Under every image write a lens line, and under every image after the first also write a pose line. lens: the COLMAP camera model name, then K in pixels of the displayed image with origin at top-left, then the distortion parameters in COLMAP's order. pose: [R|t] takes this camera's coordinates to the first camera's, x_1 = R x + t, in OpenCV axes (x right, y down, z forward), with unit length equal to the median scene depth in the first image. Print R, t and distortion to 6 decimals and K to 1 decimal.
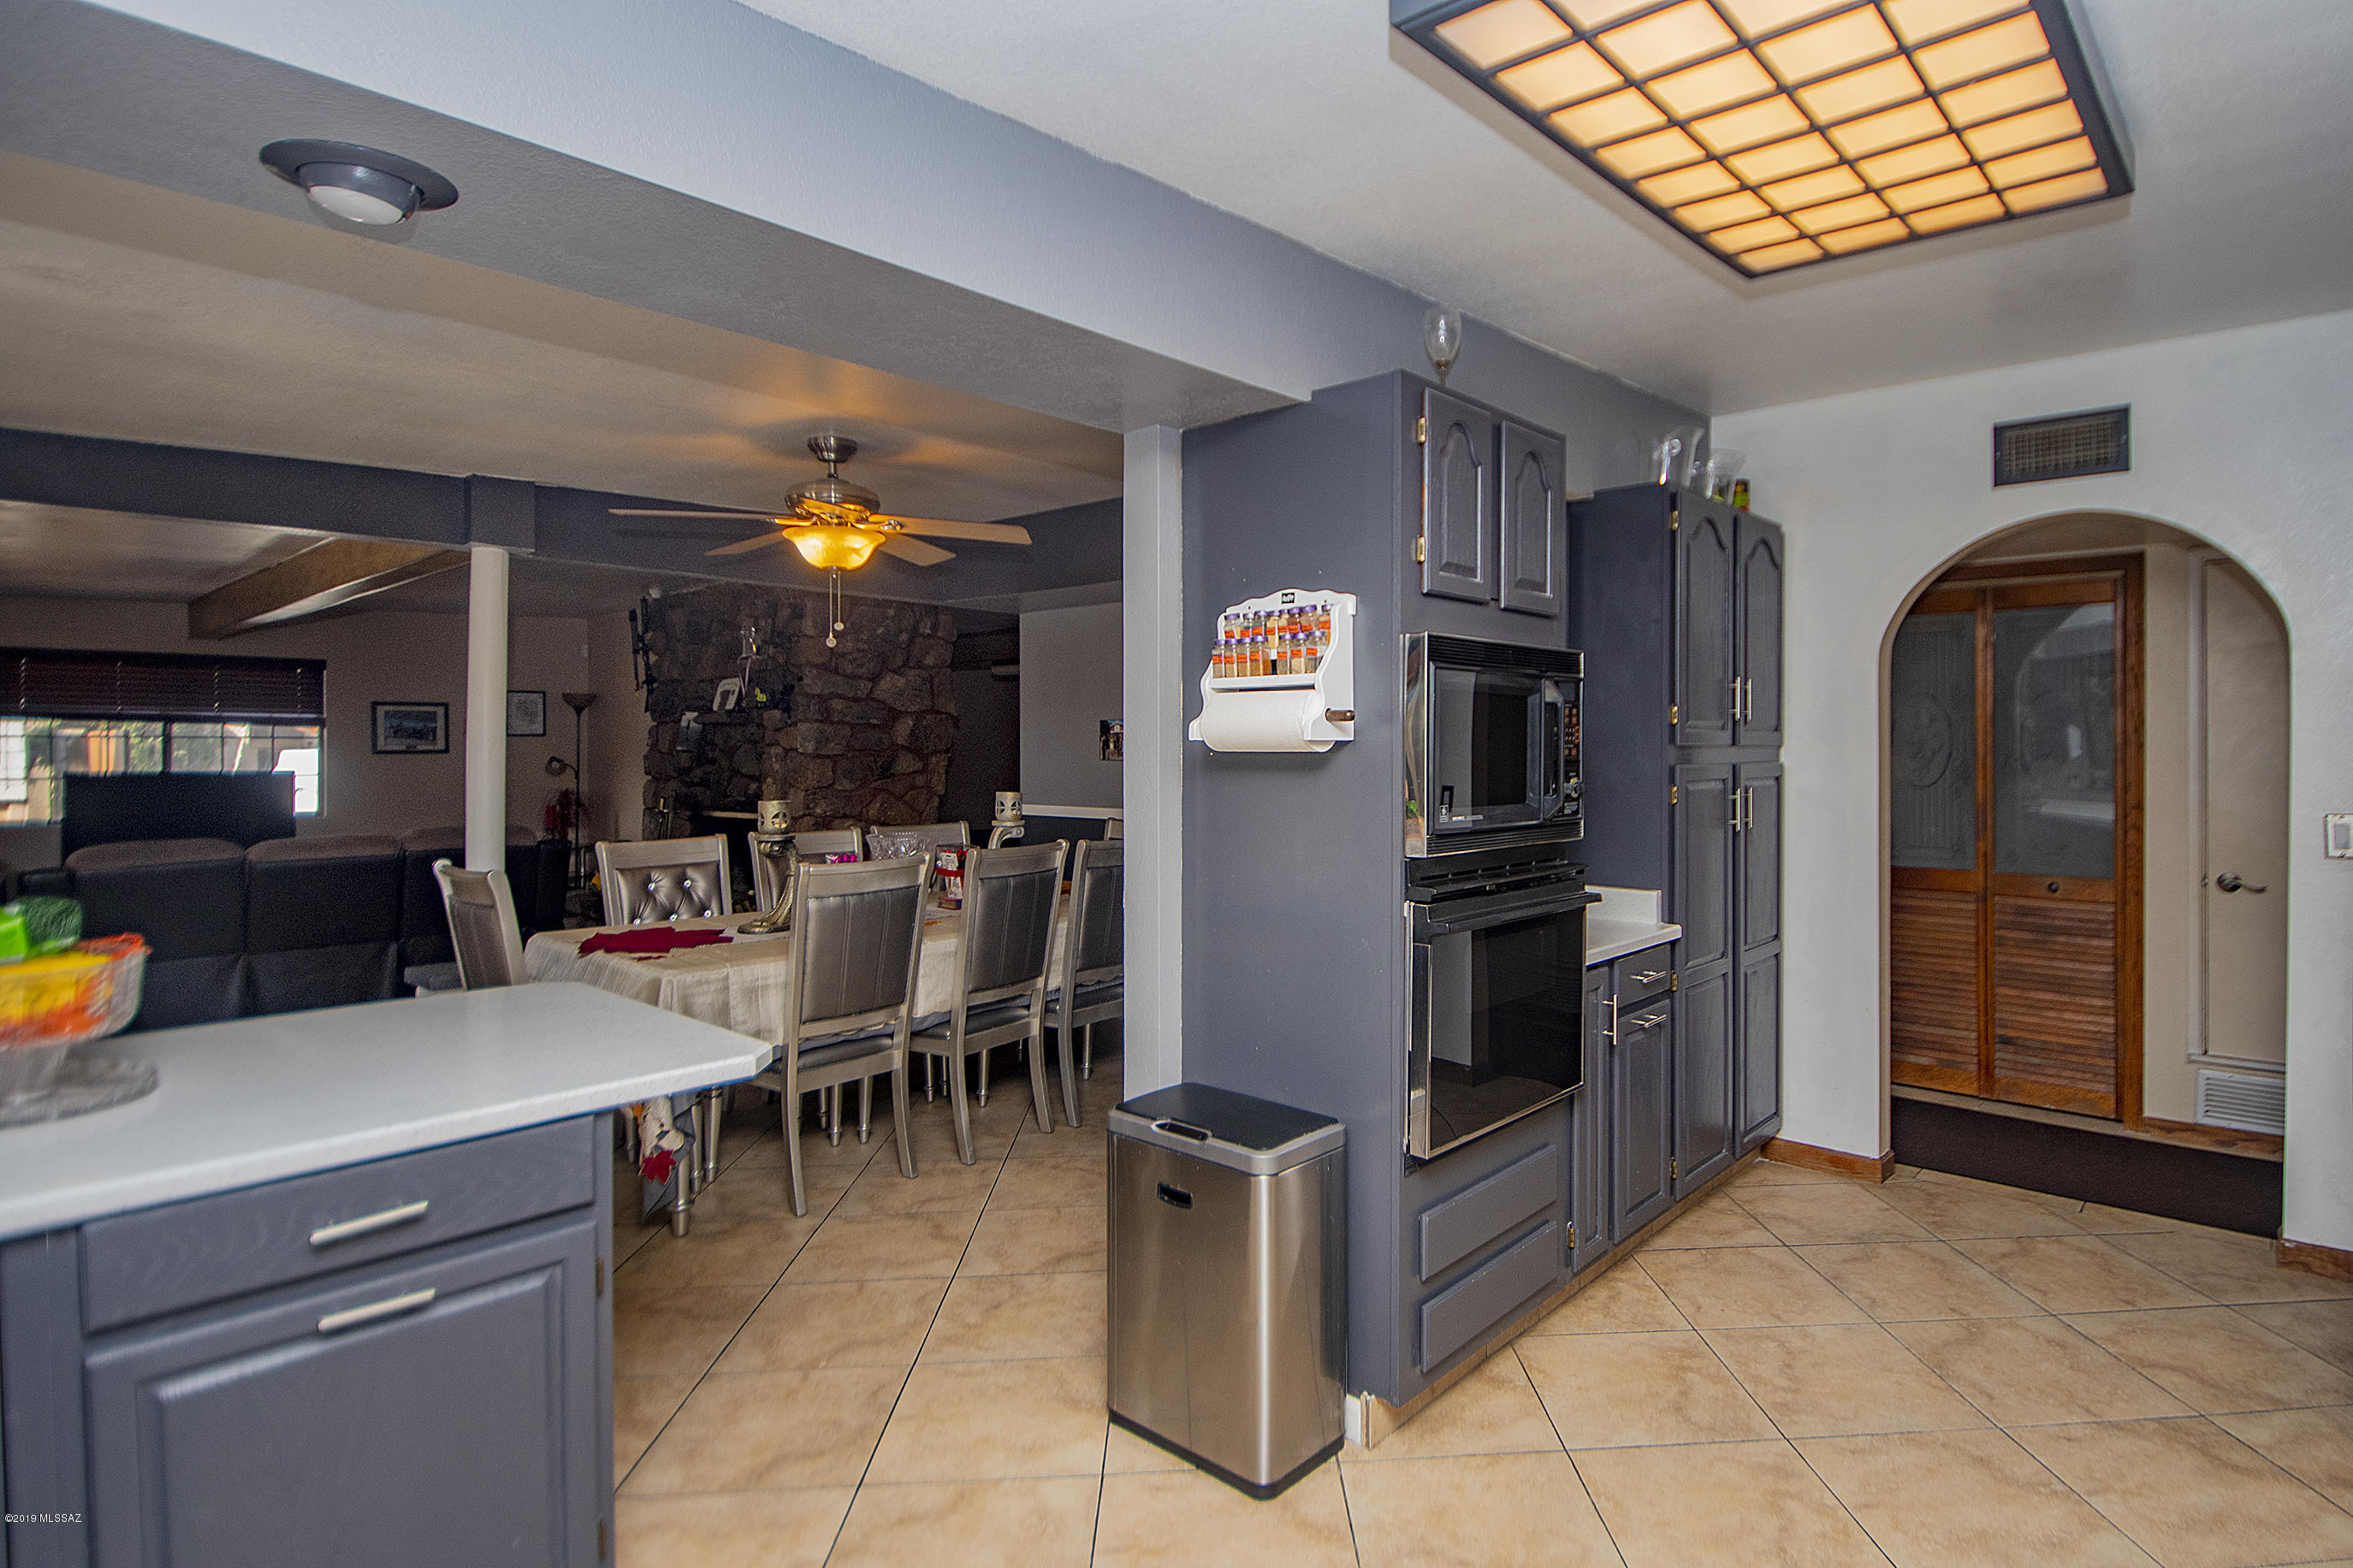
lens RADIAL K [[1368.9, 0, 1177.2], [0, 1368.9, 743.6], [0, 0, 1]] dist [0.000728, 0.000110]
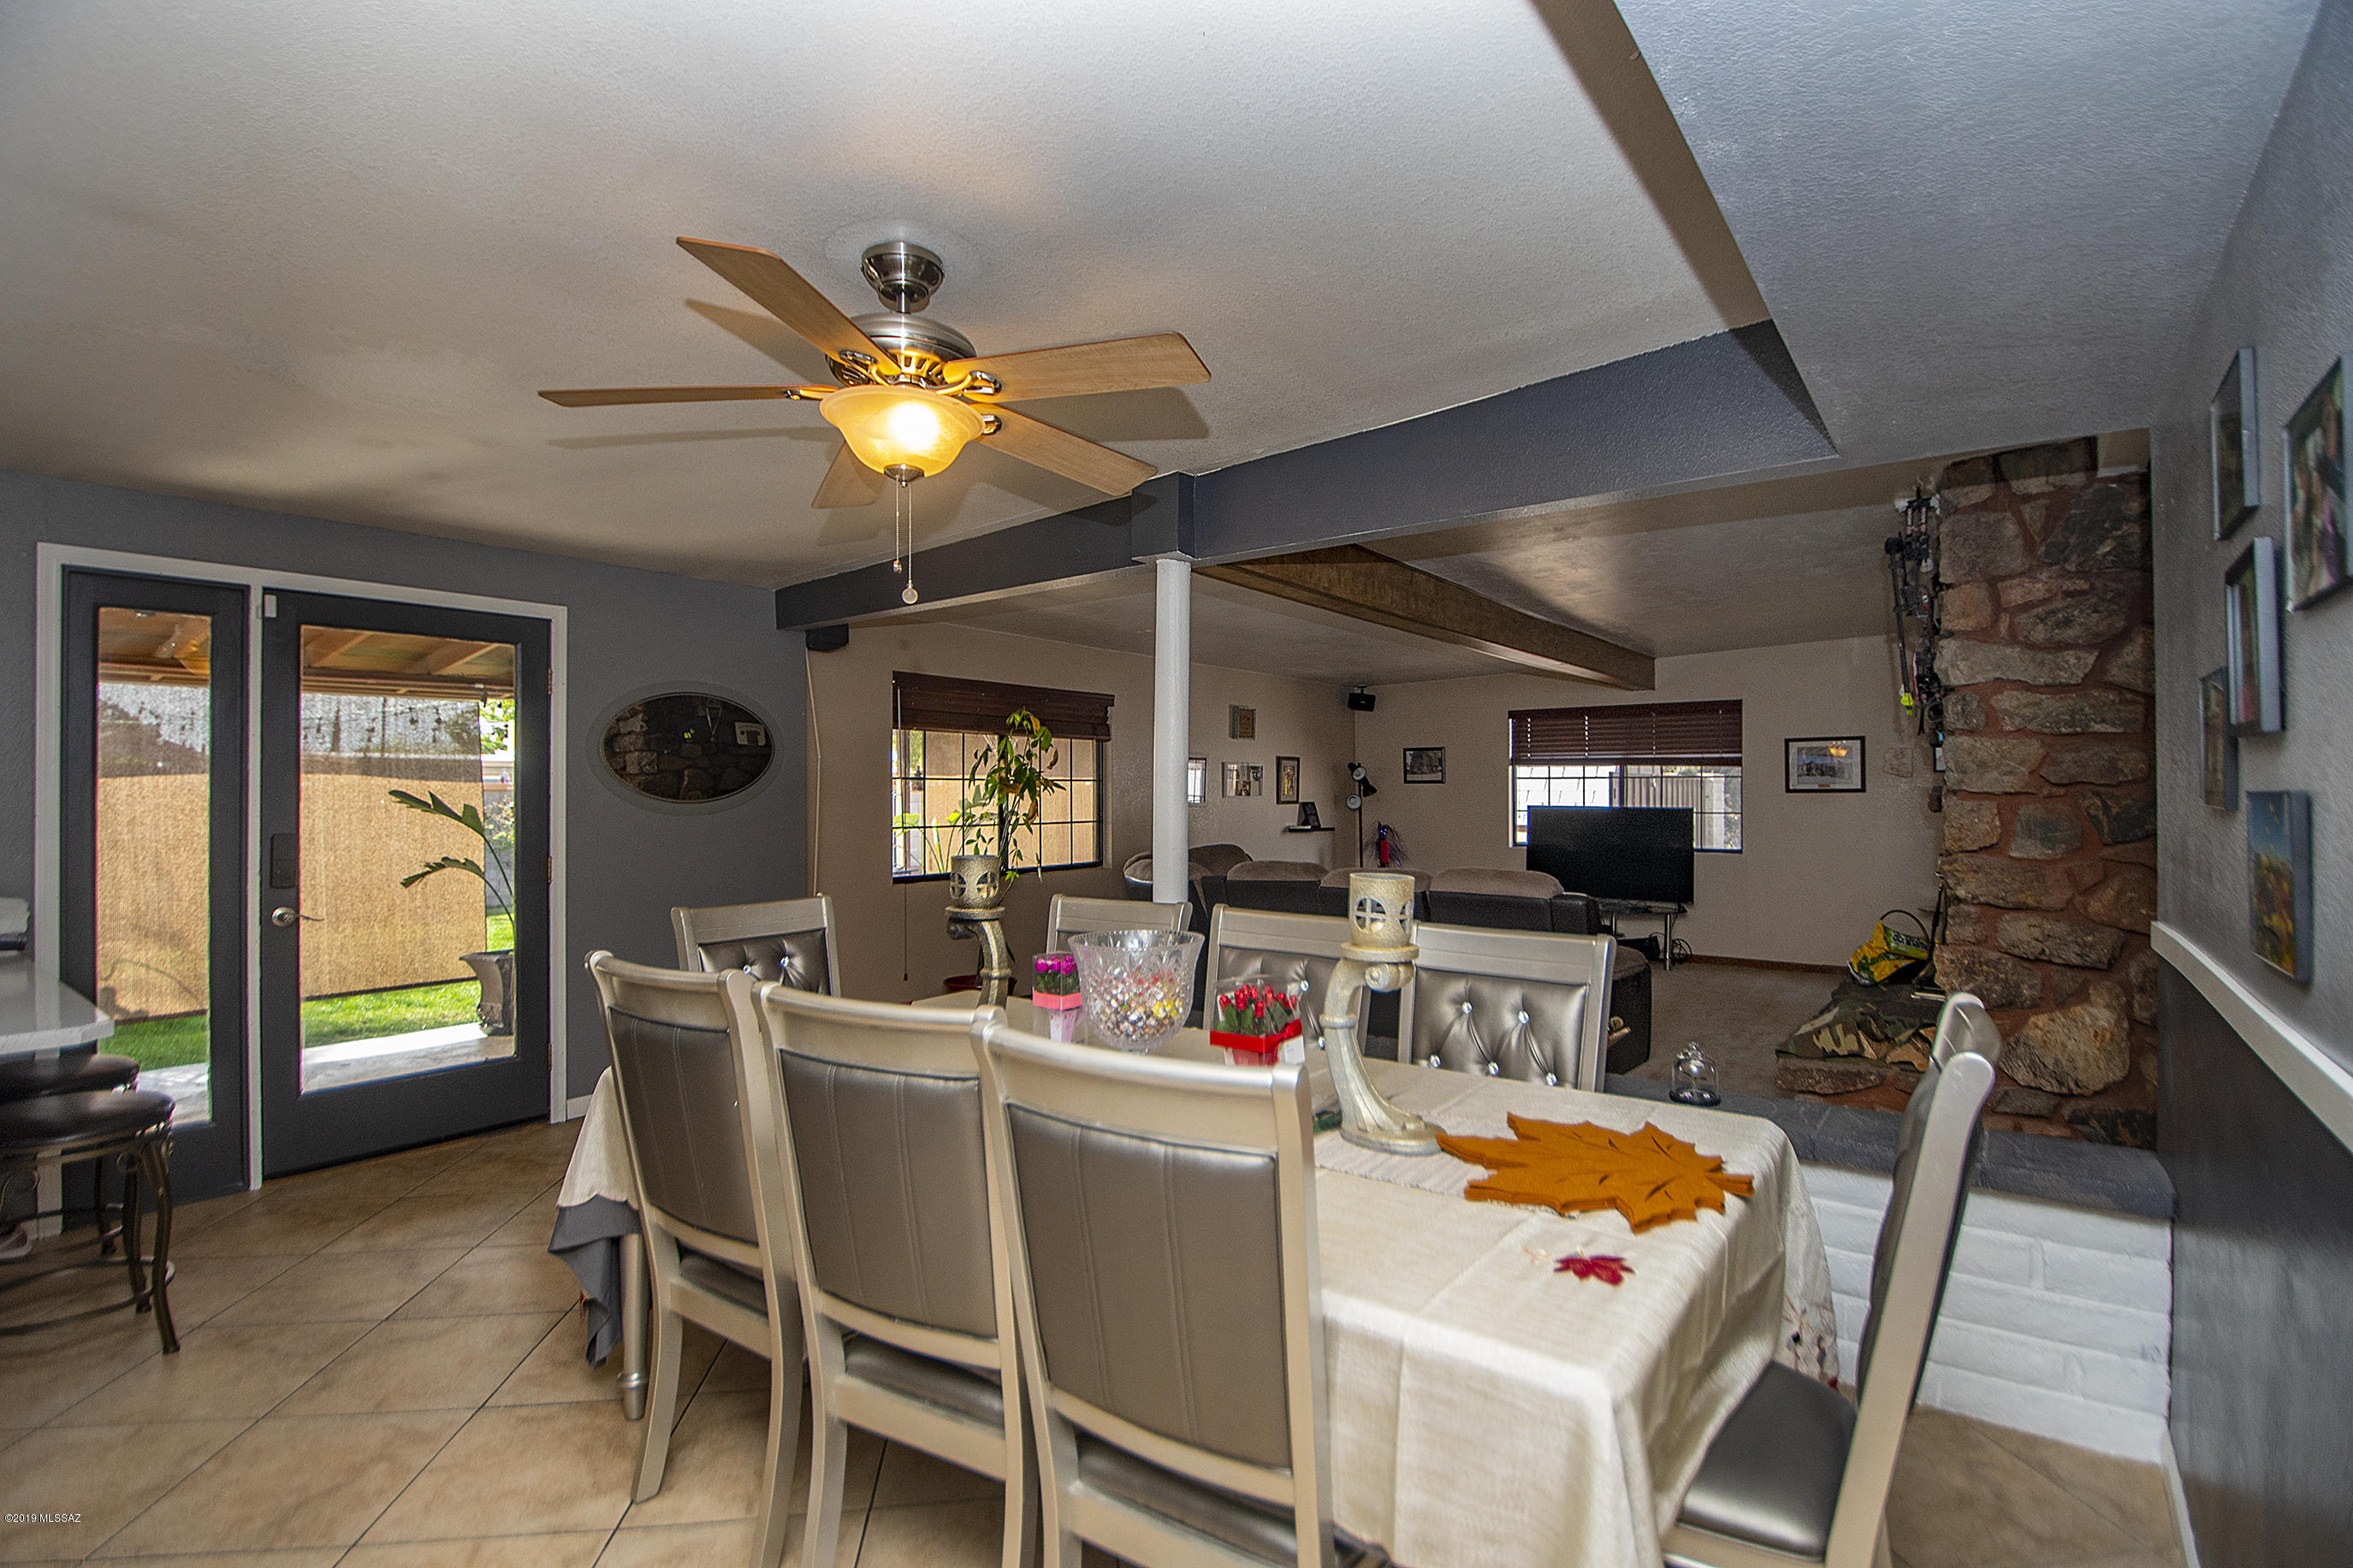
lens RADIAL K [[1088.2, 0, 1176.5], [0, 1088.2, 784.0], [0, 0, 1]] dist [-0.002939, -0.000386]
pose [[0.127153, -0.006292, -0.991863, 0.134422], [0.001560, 0.999980, -0.006143, 0.006466], [0.991882, -0.000766, 0.127160, 0.606562]]
